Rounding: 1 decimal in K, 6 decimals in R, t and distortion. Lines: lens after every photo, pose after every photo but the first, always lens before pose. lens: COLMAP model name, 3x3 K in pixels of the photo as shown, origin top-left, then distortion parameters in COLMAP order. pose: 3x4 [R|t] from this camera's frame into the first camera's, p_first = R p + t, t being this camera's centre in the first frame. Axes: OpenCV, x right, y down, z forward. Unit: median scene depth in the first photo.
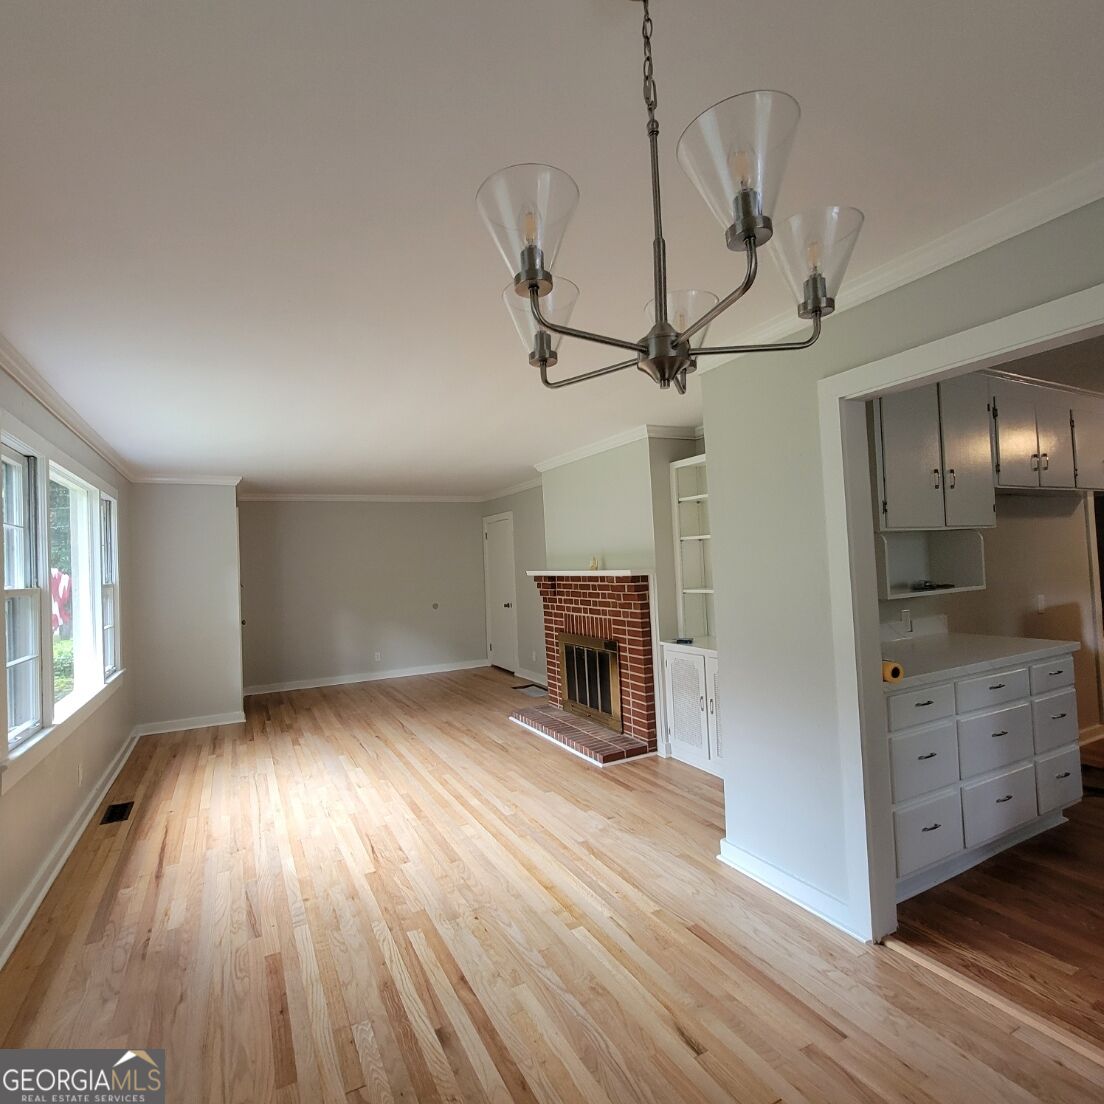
lens RADIAL K [[605.7, 0, 552.0], [0, 605.7, 552.0], [0, 0, 1]] dist [-0.000305, -0.000512]
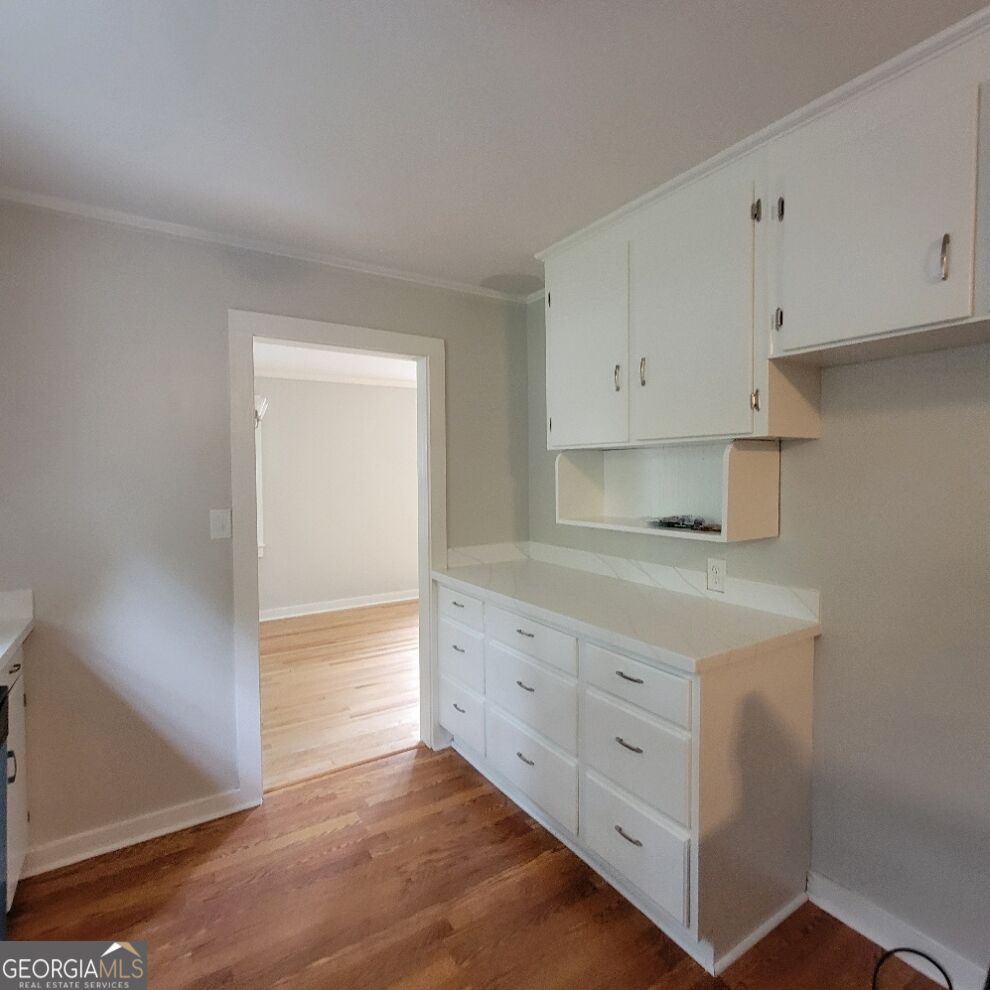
lens RADIAL K [[540.9, 0, 495.0], [0, 540.9, 495.0], [0, 0, 1]] dist [-0.003548, 0.000208]
pose [[0.088718, 0.083238, -0.992573, 1.959882], [0.024407, 0.996021, 0.085709, -0.065818], [0.995758, -0.031830, 0.086334, 1.172829]]
